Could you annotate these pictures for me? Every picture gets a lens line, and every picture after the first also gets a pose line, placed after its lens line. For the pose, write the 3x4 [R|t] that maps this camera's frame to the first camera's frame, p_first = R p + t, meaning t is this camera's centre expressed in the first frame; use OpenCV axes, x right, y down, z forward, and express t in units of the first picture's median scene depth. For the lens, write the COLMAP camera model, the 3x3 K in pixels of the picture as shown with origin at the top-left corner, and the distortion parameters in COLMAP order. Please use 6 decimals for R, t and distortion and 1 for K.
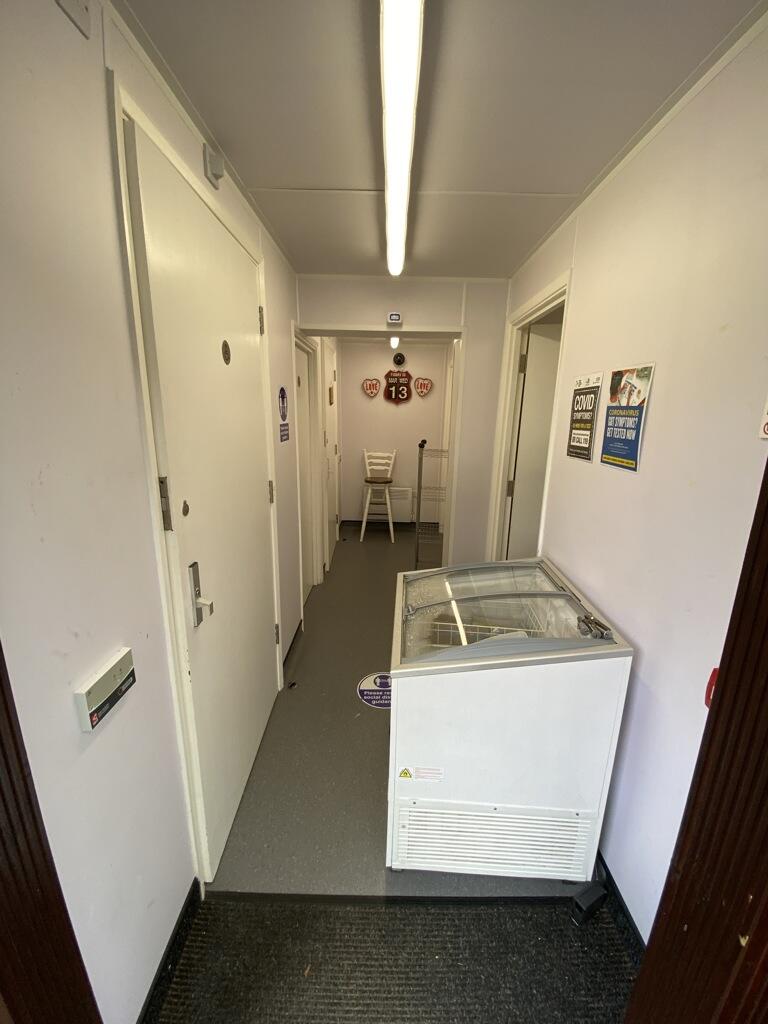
lens RADIAL K [[416.5, 0, 387.2], [0, 416.5, 511.1], [0, 0, 1]] dist [-0.007888, -0.000192]
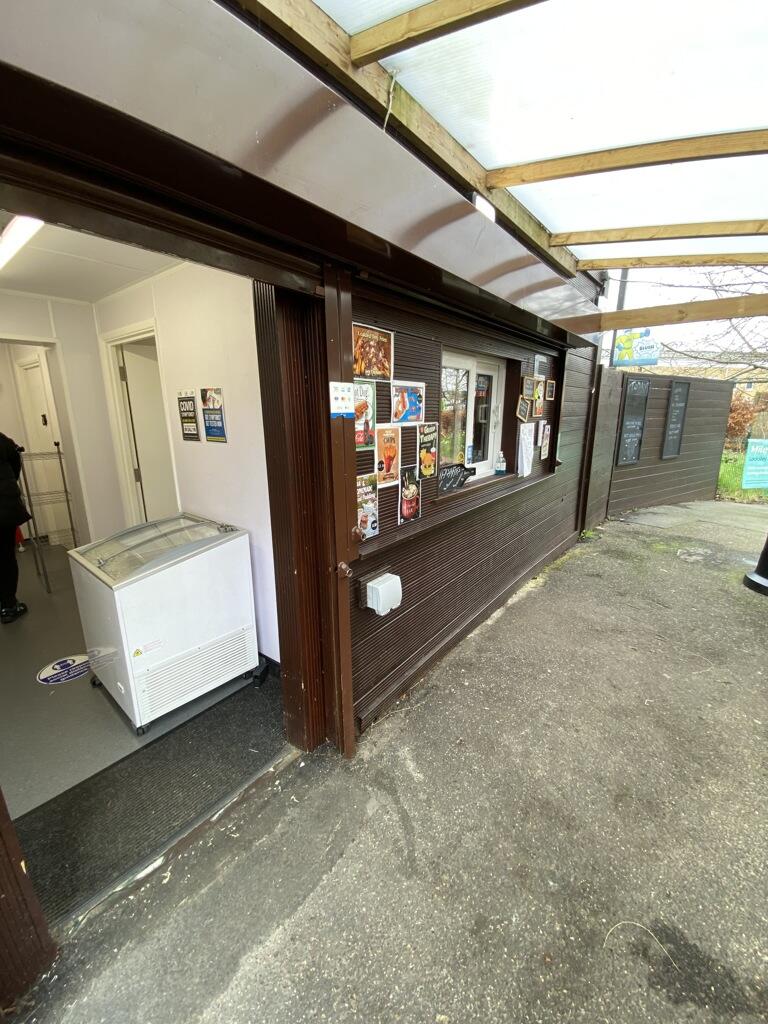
lens RADIAL K [[416.5, 0, 384.3], [0, 416.5, 508.2], [0, 0, 1]] dist [-0.007888, -0.000192]
pose [[0.616327, -0.205215, 0.760281, -0.378933], [0.205360, 0.973927, 0.096406, 0.131955], [-0.760242, 0.096713, 0.642400, -0.608034]]
